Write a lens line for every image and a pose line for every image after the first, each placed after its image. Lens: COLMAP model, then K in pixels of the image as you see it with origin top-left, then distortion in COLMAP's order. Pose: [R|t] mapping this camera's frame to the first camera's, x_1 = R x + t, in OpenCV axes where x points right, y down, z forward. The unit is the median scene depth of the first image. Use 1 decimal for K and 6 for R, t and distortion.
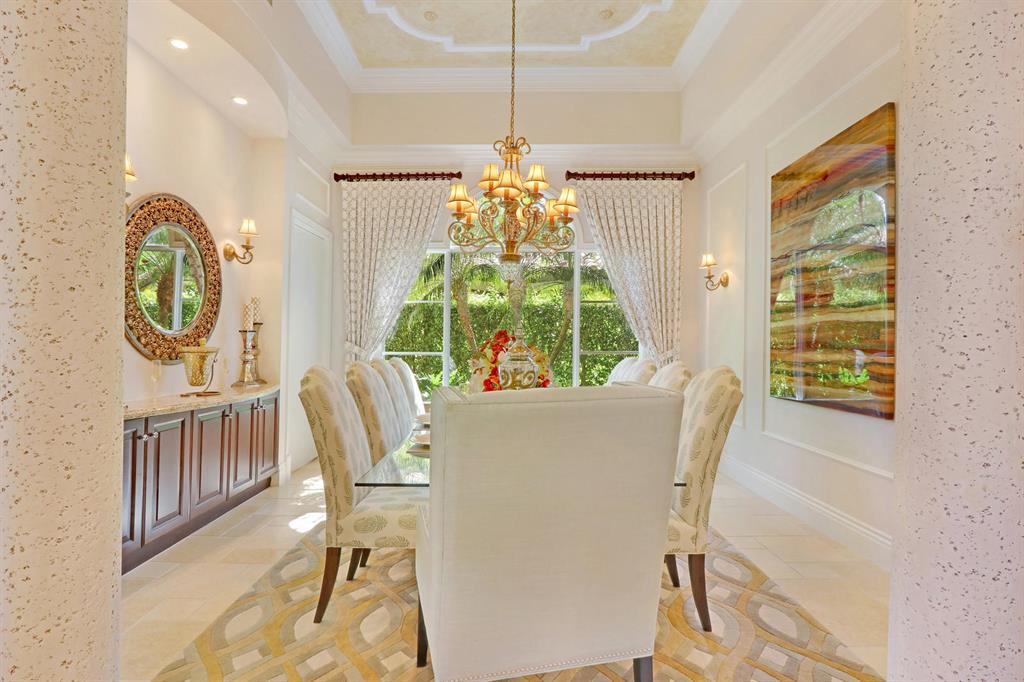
lens RADIAL K [[501.8, 0, 509.9], [0, 501.8, 343.6], [0, 0, 1]] dist [-0.018123, 0.000416]
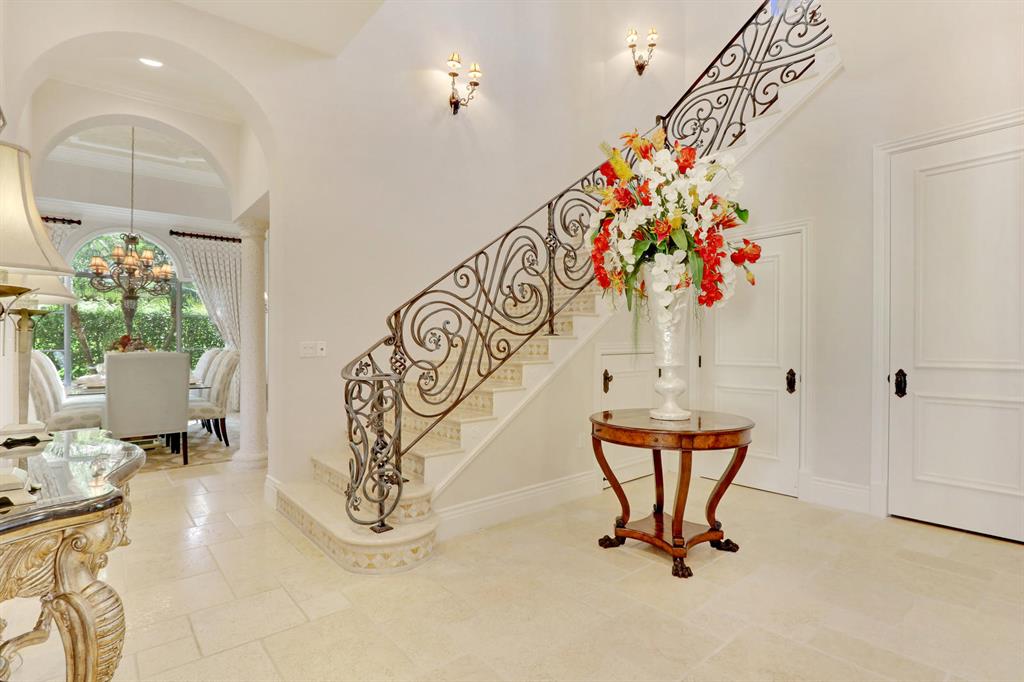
lens RADIAL K [[501.8, 0, 508.6], [0, 501.8, 347.9], [0, 0, 1]] dist [-0.018123, 0.000416]
pose [[0.772895, -0.012130, 0.634417, -0.055552], [0.008212, 0.999925, 0.009113, 0.009825], [-0.634480, -0.001833, 0.772937, -0.834423]]
